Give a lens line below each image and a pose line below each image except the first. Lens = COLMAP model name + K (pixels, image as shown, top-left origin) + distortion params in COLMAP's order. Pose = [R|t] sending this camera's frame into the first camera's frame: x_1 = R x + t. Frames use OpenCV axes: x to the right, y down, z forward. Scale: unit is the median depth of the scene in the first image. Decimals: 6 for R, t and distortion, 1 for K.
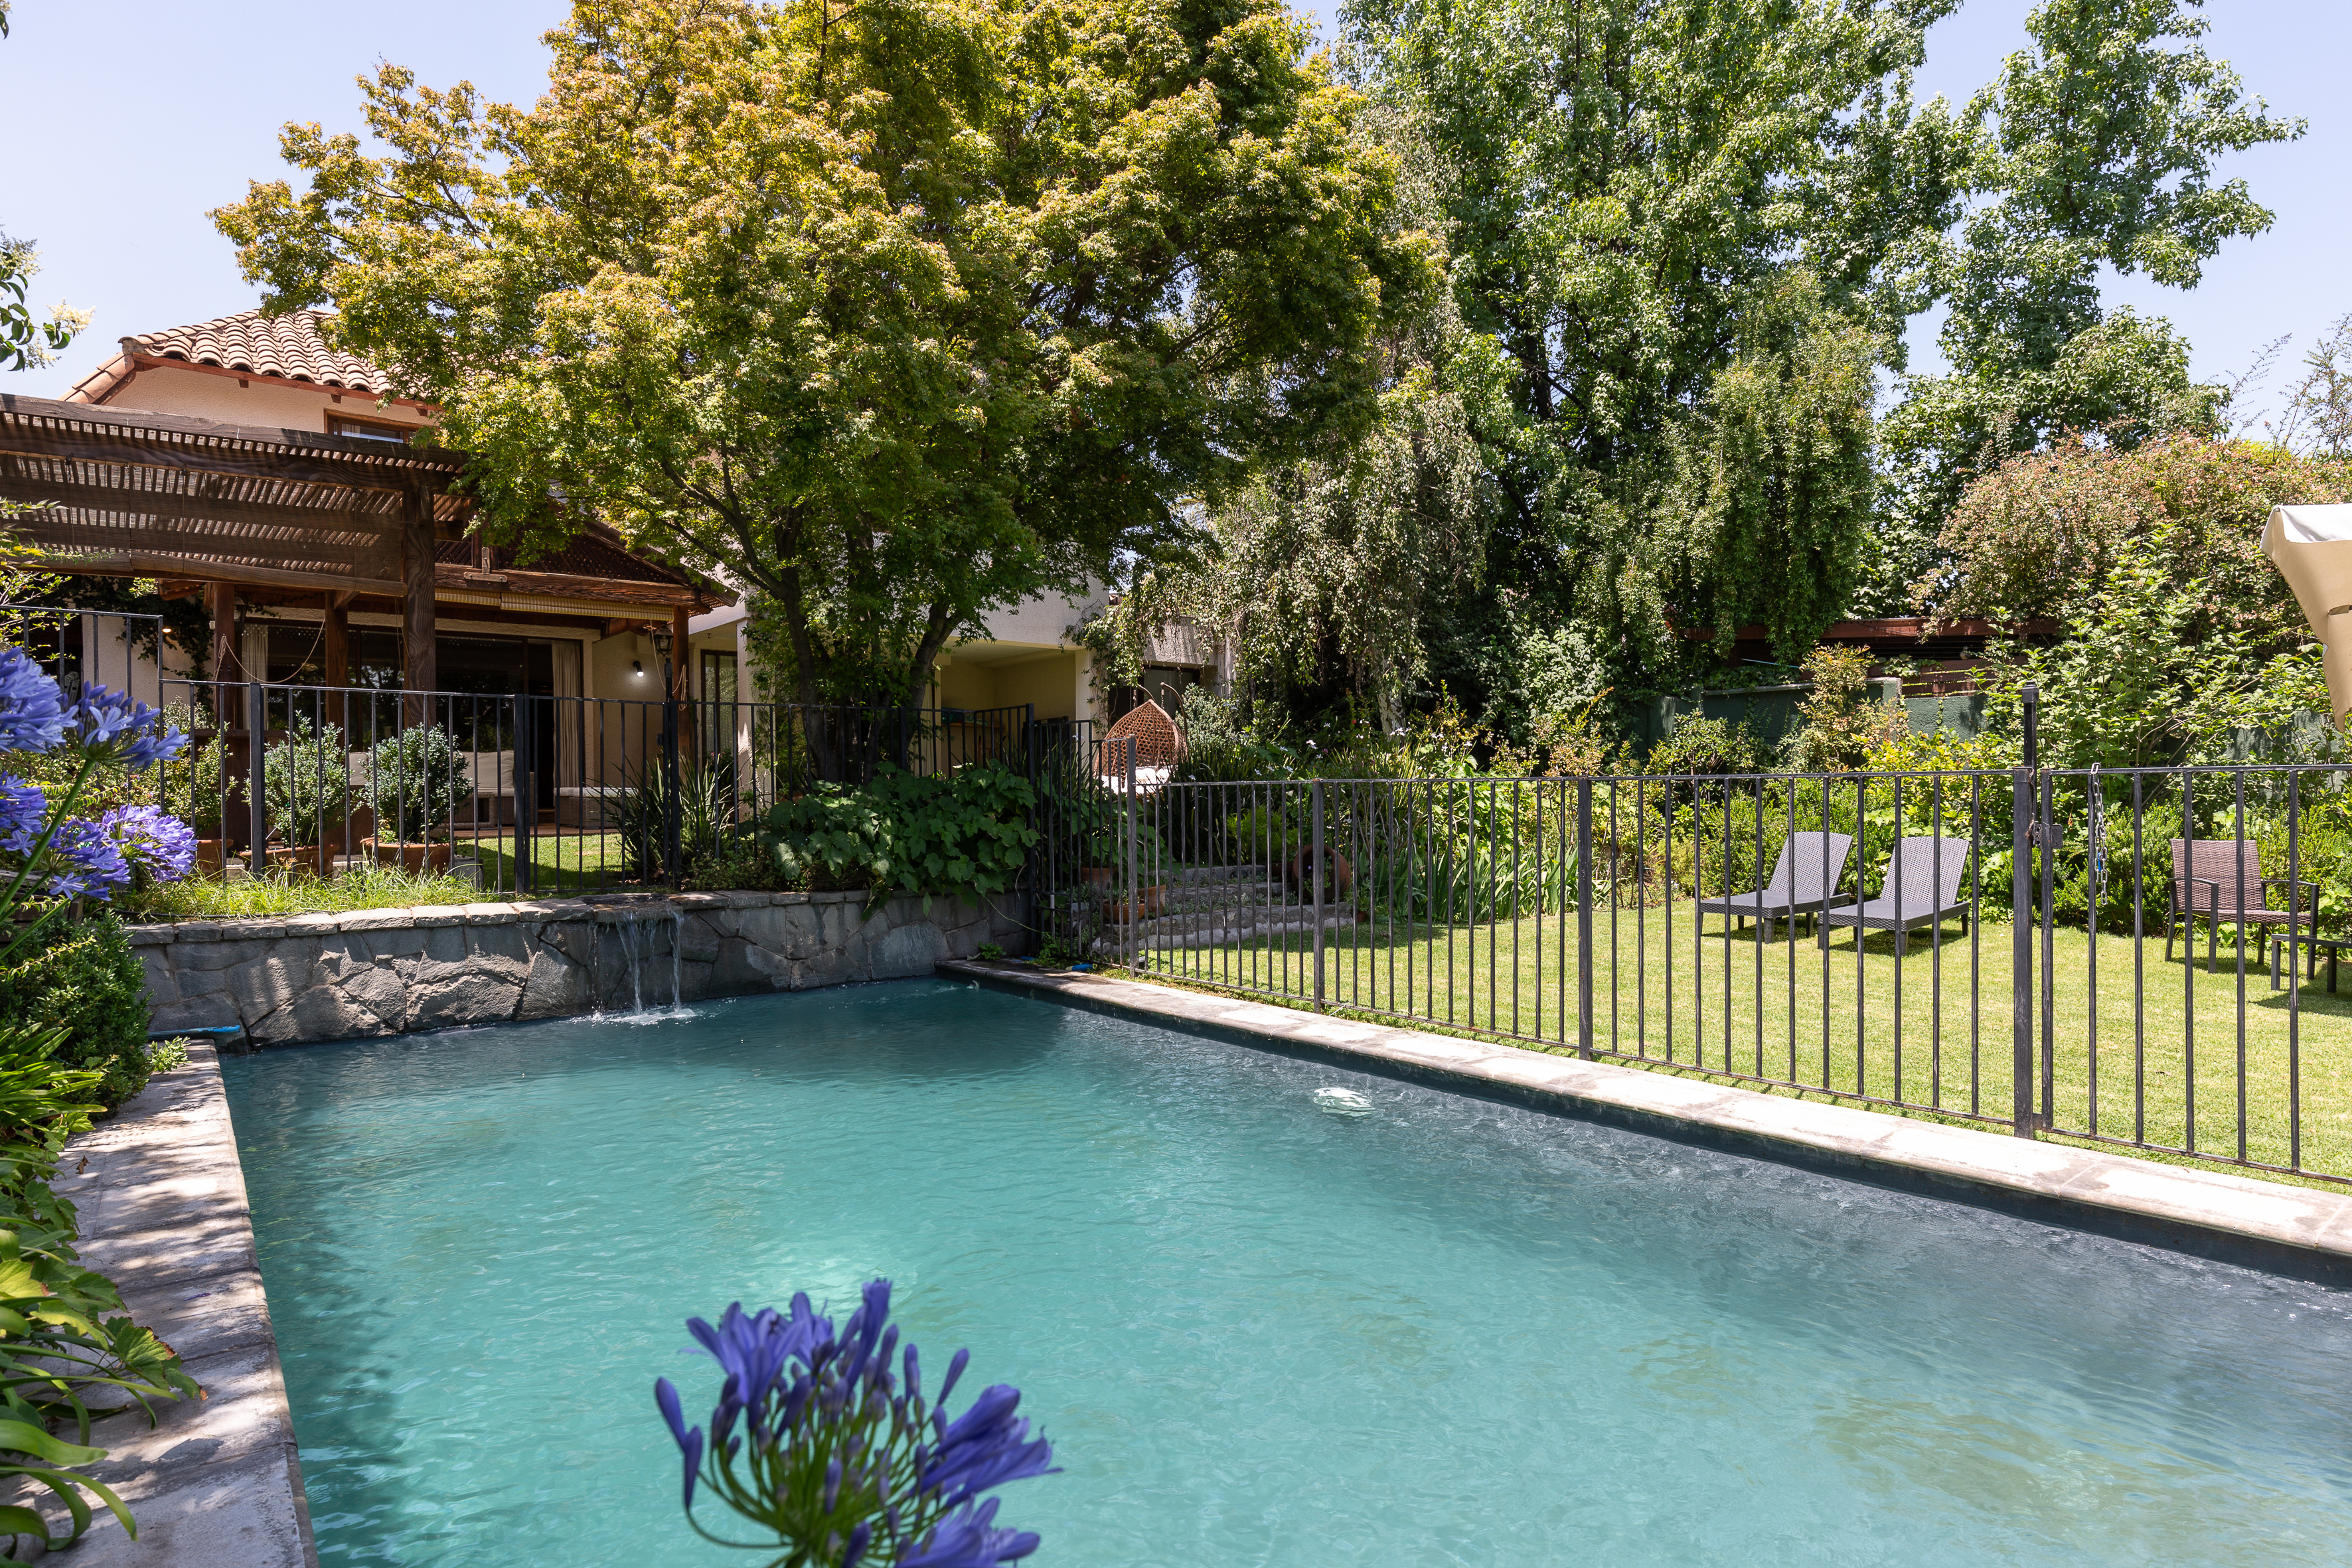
lens RADIAL K [[1296.1, 0, 1176.4], [0, 1296.1, 795.3], [0, 0, 1]] dist [-0.000226, -0.000632]
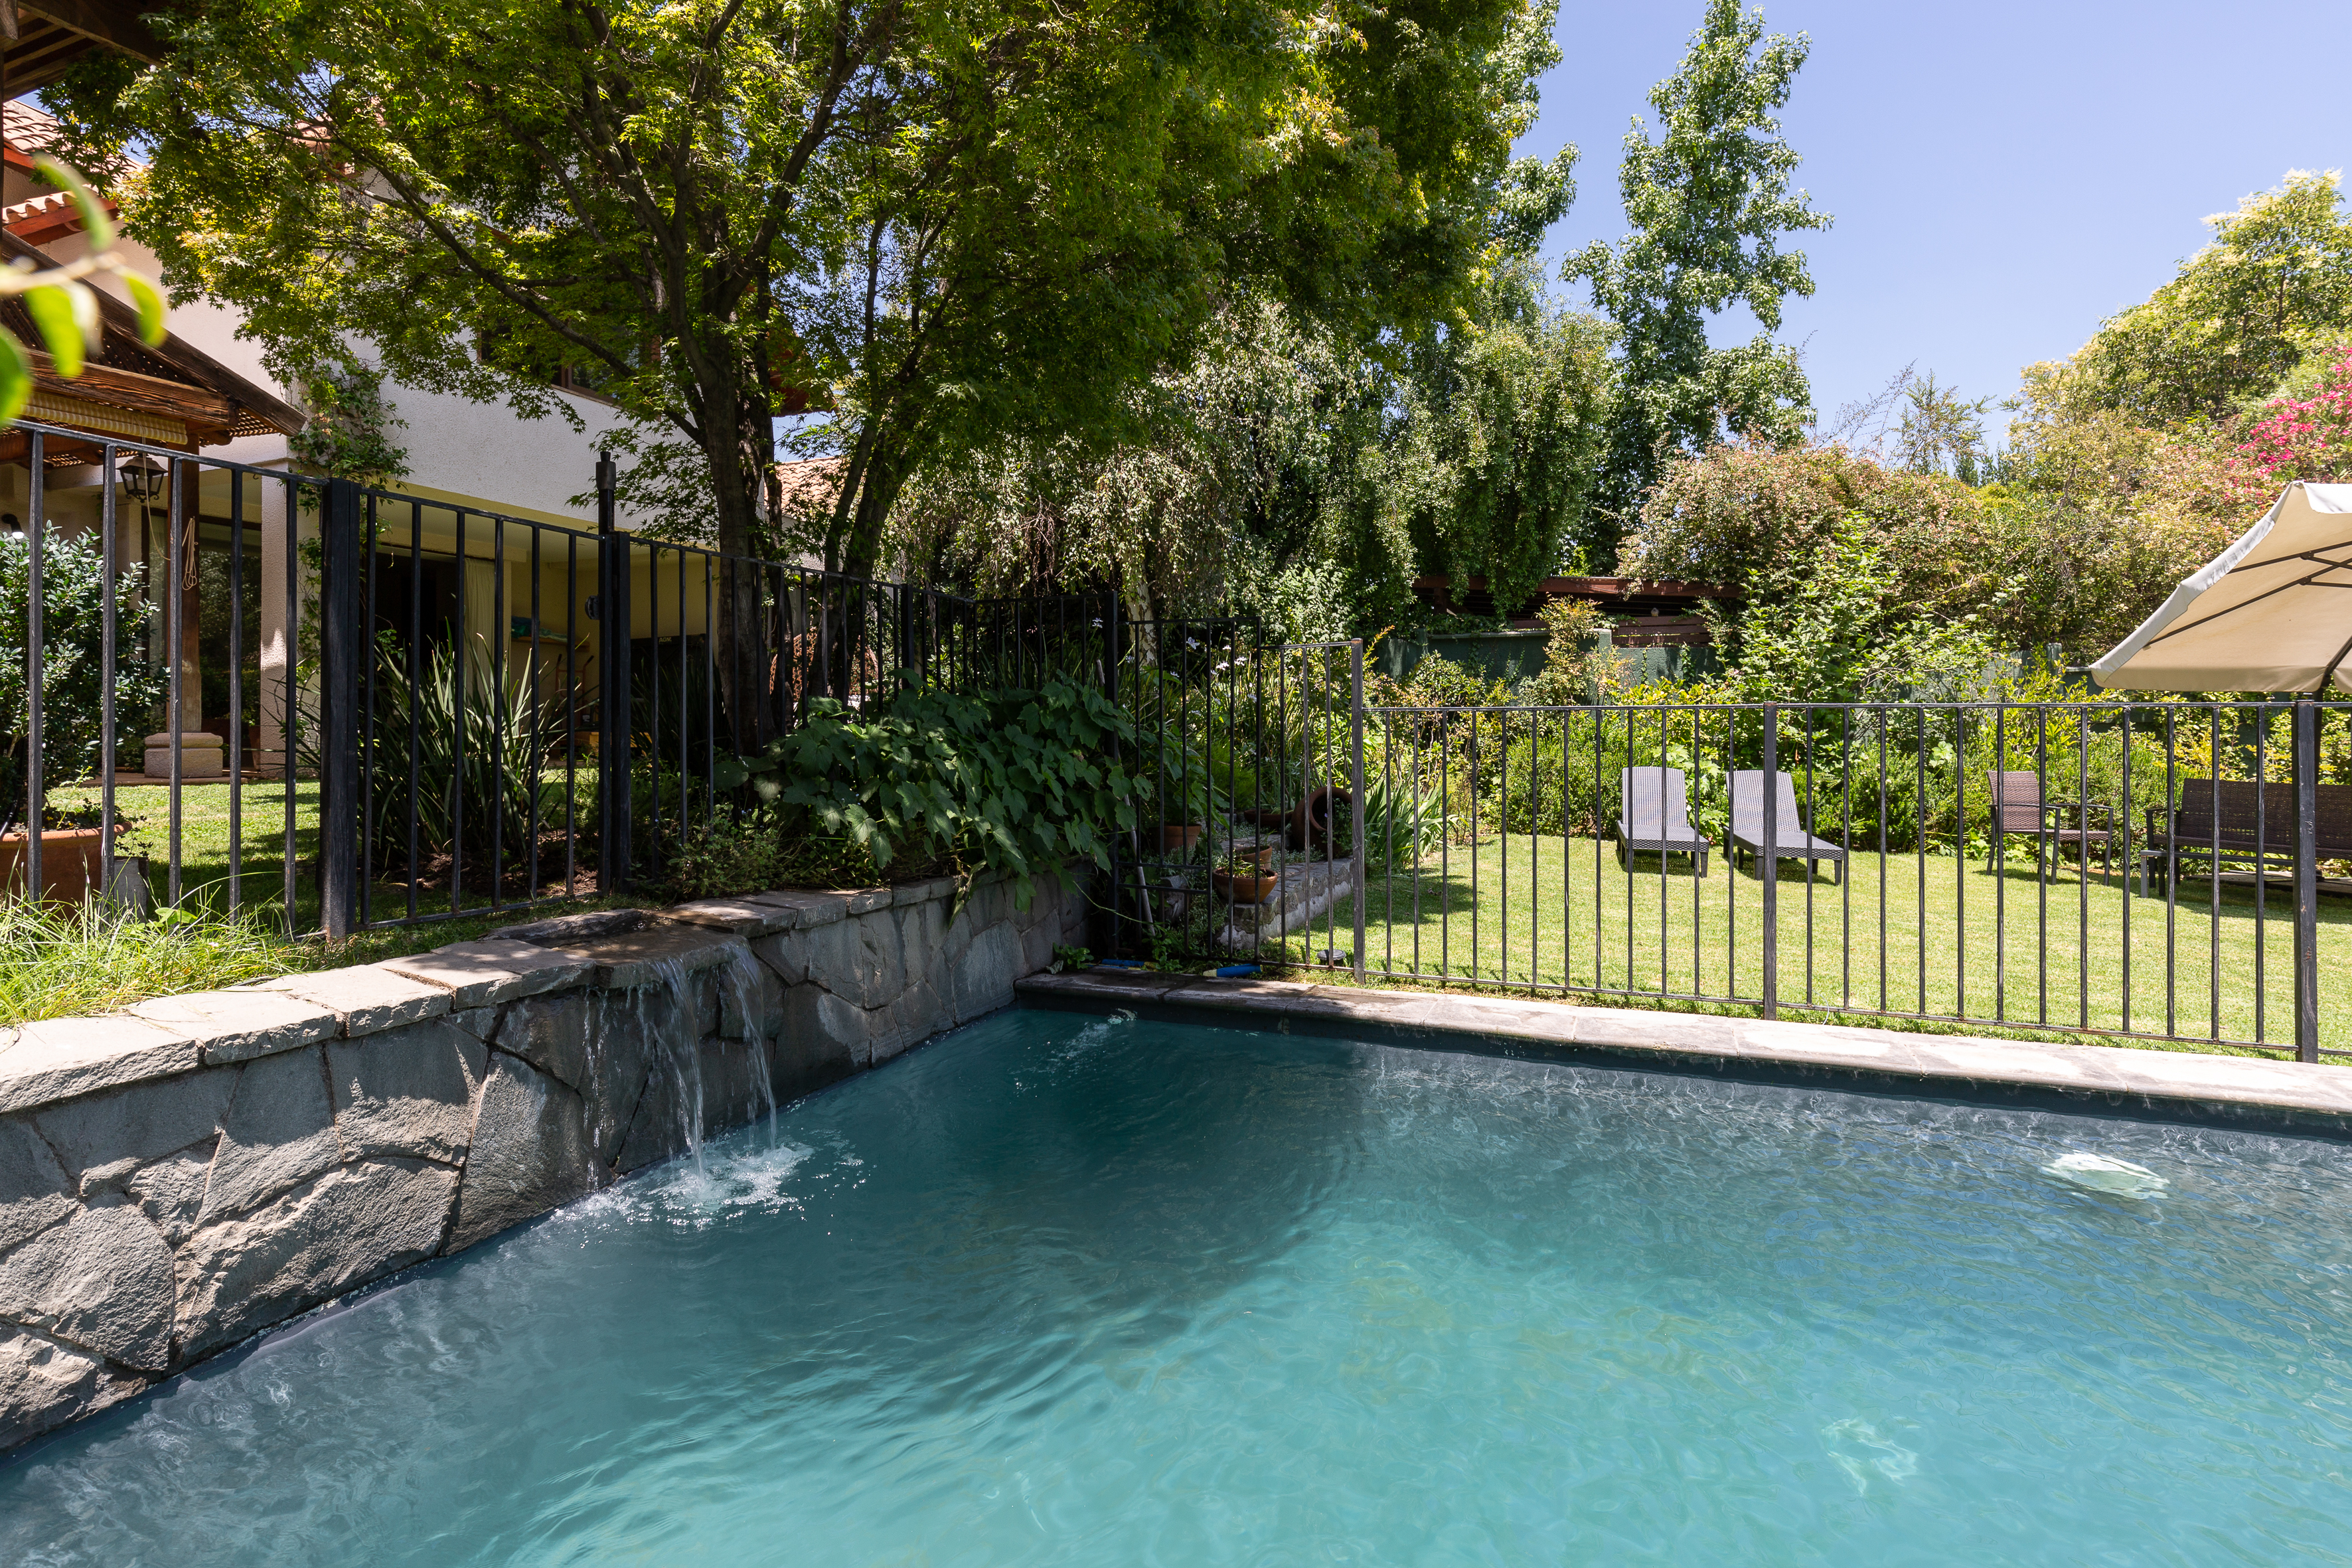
lens RADIAL K [[1160.5, 0, 1174.0], [0, 1160.5, 716.8], [0, 0, 1]] dist [0.001458, 0.000707]
pose [[0.871684, 0.012613, 0.489907, -0.489936], [-0.004430, 0.999831, -0.017860, 0.008940], [-0.490049, 0.013398, 0.871592, 0.561995]]
